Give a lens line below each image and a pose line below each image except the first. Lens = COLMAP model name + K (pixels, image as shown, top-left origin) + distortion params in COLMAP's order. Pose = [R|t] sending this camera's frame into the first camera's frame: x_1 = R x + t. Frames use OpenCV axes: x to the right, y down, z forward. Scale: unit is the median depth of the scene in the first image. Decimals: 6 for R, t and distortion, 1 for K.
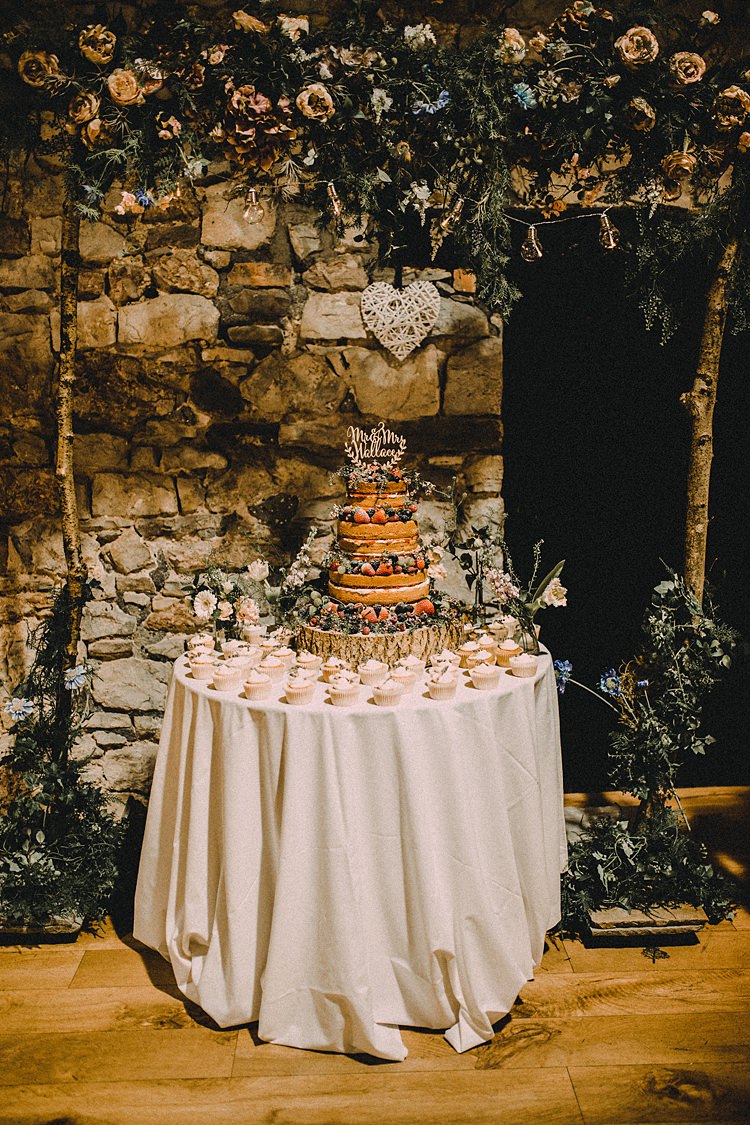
lens RADIAL K [[1094.8, 0, 375.5], [0, 1094.8, 562.6], [0, 0, 1]] dist [-0.042891, 0.000000]
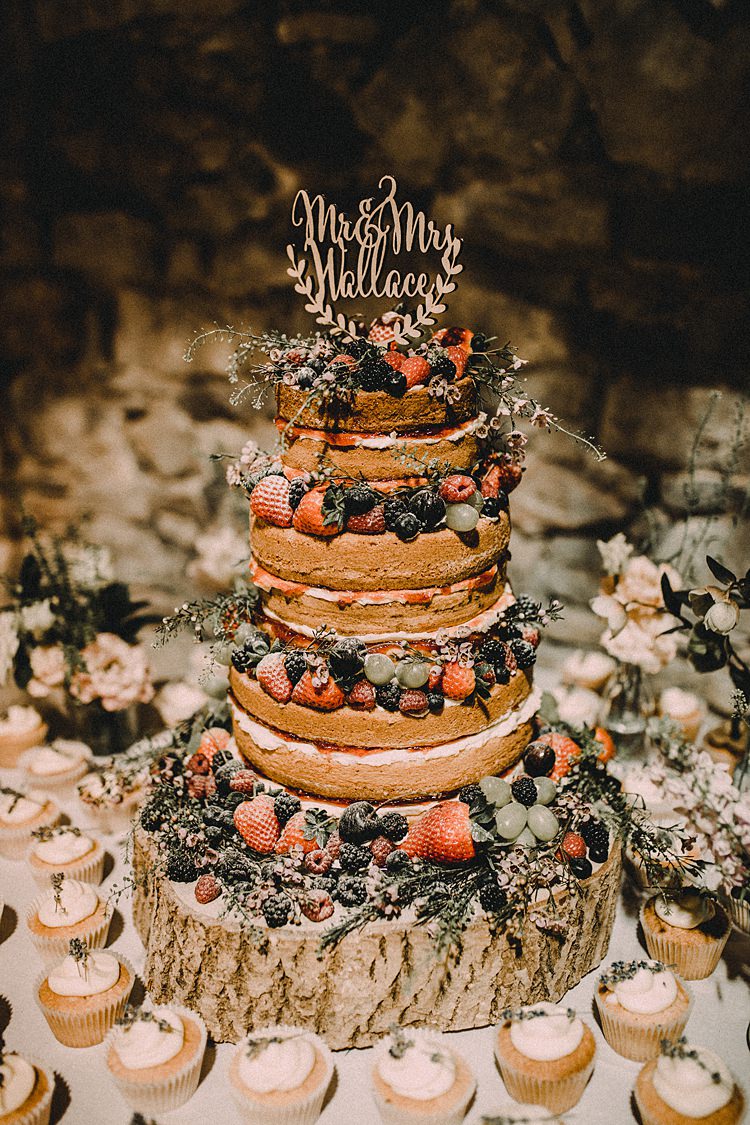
lens RADIAL K [[1094.8, 0, 373.9], [0, 1094.8, 562.2], [0, 0, 1]] dist [-0.042891, 0.000000]
pose [[0.864430, 0.161619, -0.476067, 0.125041], [-0.067255, 0.975584, 0.209077, -0.071964], [0.498234, -0.148714, 0.854193, 0.599540]]
